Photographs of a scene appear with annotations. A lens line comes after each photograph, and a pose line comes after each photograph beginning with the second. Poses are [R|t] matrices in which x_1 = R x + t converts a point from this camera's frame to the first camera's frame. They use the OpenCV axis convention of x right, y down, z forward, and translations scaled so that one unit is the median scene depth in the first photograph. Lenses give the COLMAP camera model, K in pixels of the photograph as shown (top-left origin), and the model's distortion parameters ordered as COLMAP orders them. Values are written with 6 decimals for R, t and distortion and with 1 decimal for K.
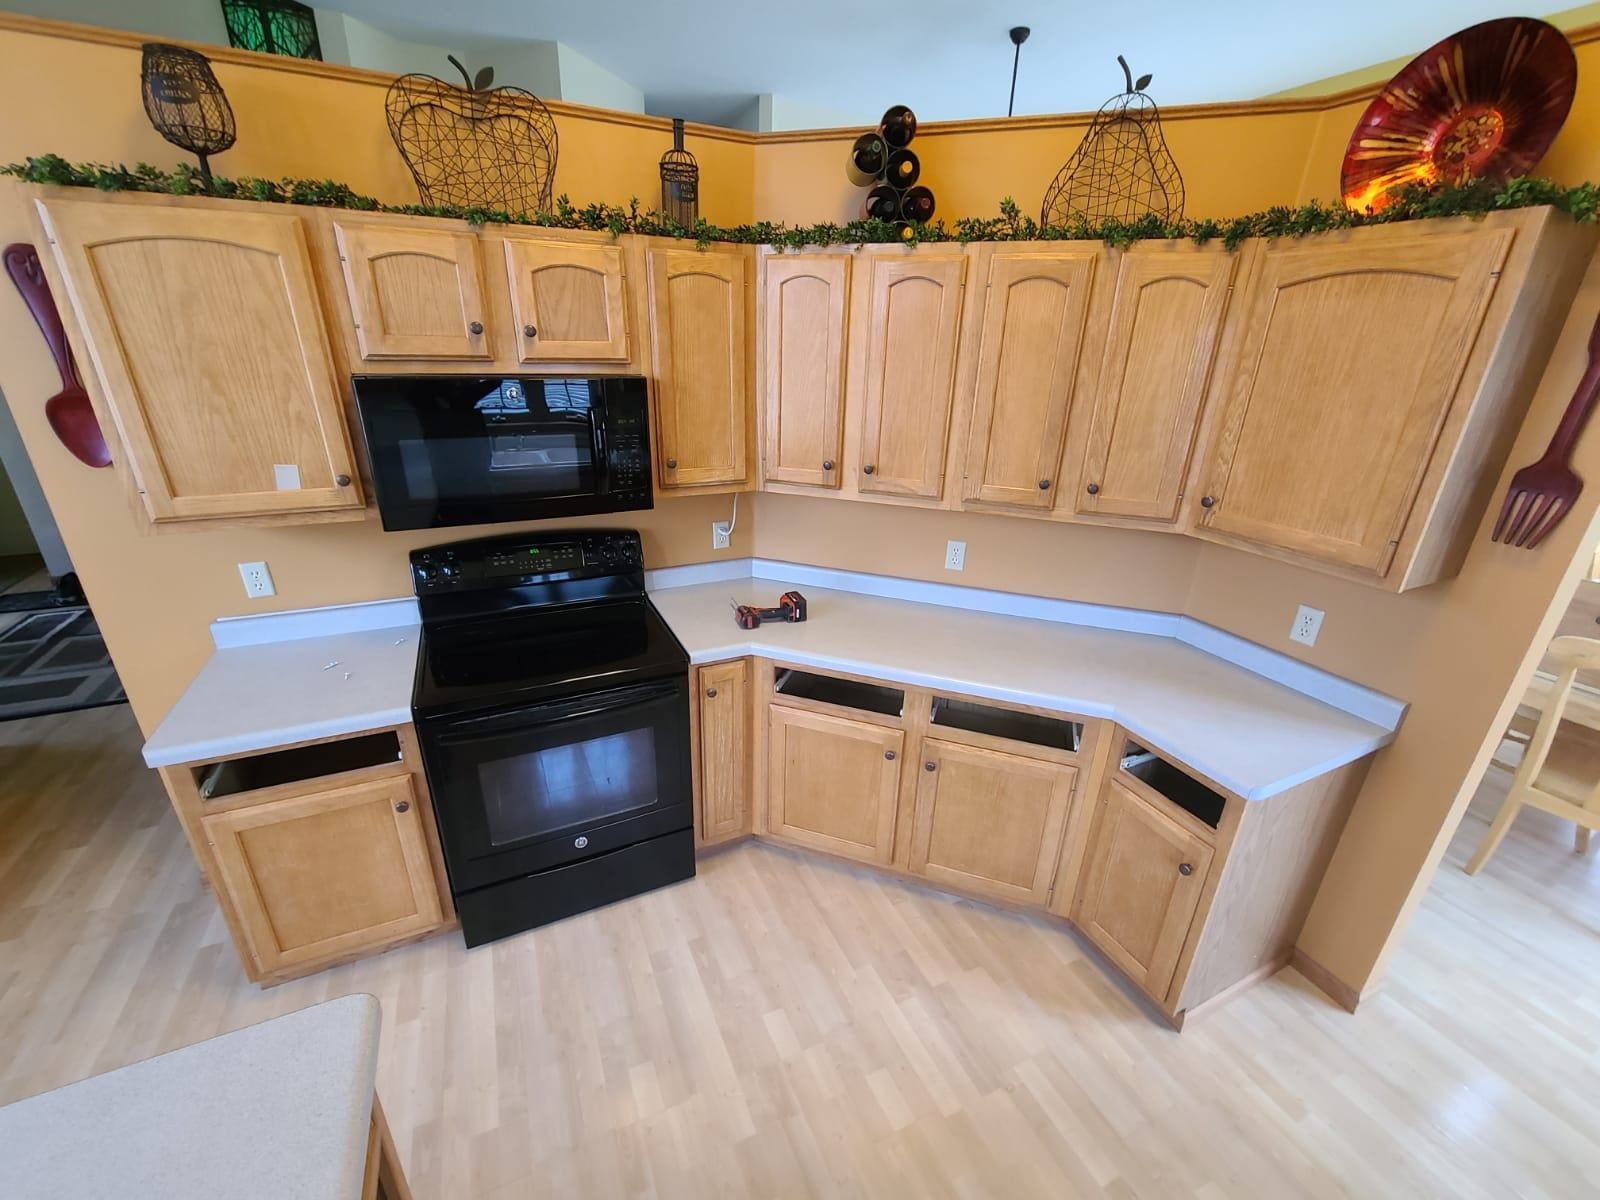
lens RADIAL K [[656.6, 0, 799.7], [0, 656.6, 599.1], [0, 0, 1]] dist [0.003177, -0.000720]
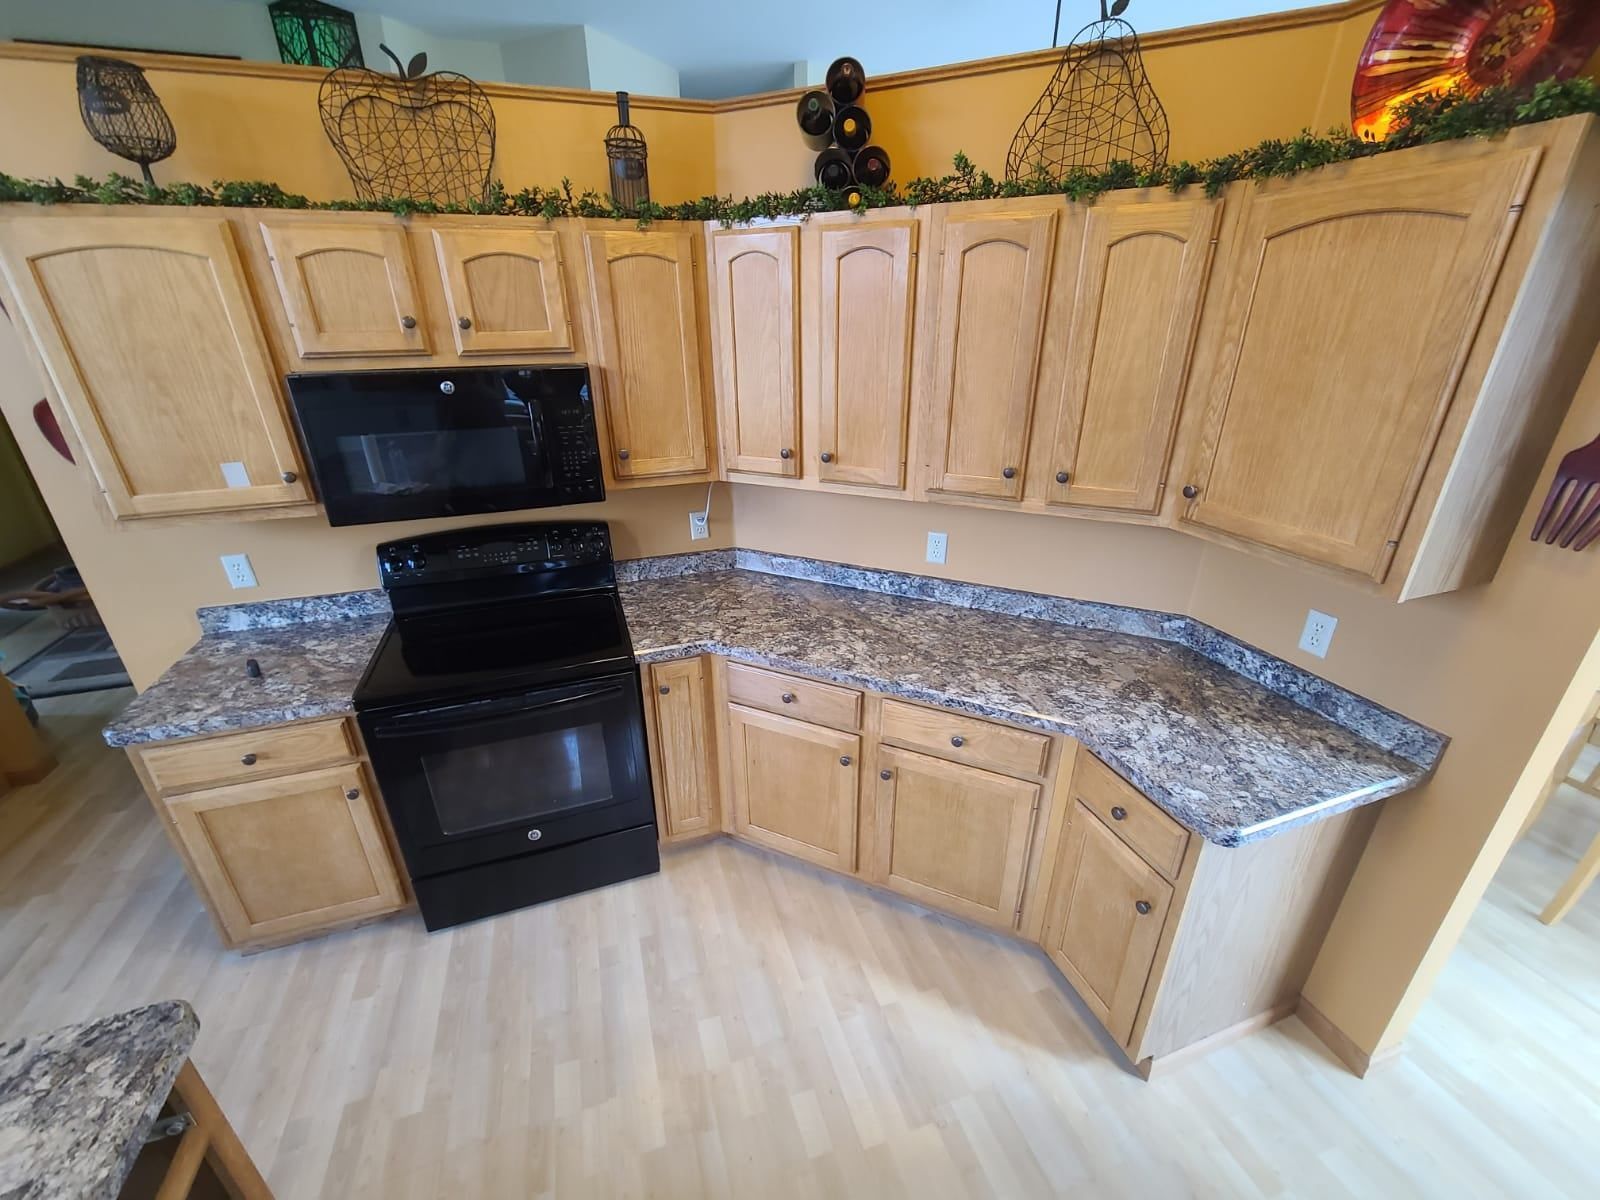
lens RADIAL K [[656.6, 0, 799.6], [0, 656.6, 599.5], [0, 0, 1]] dist [0.003177, -0.000720]
pose [[0.992915, 0.011973, -0.118222, 0.208867], [-0.008531, 0.999526, 0.029579, -0.025865], [0.118520, -0.028360, 0.992547, 0.066640]]
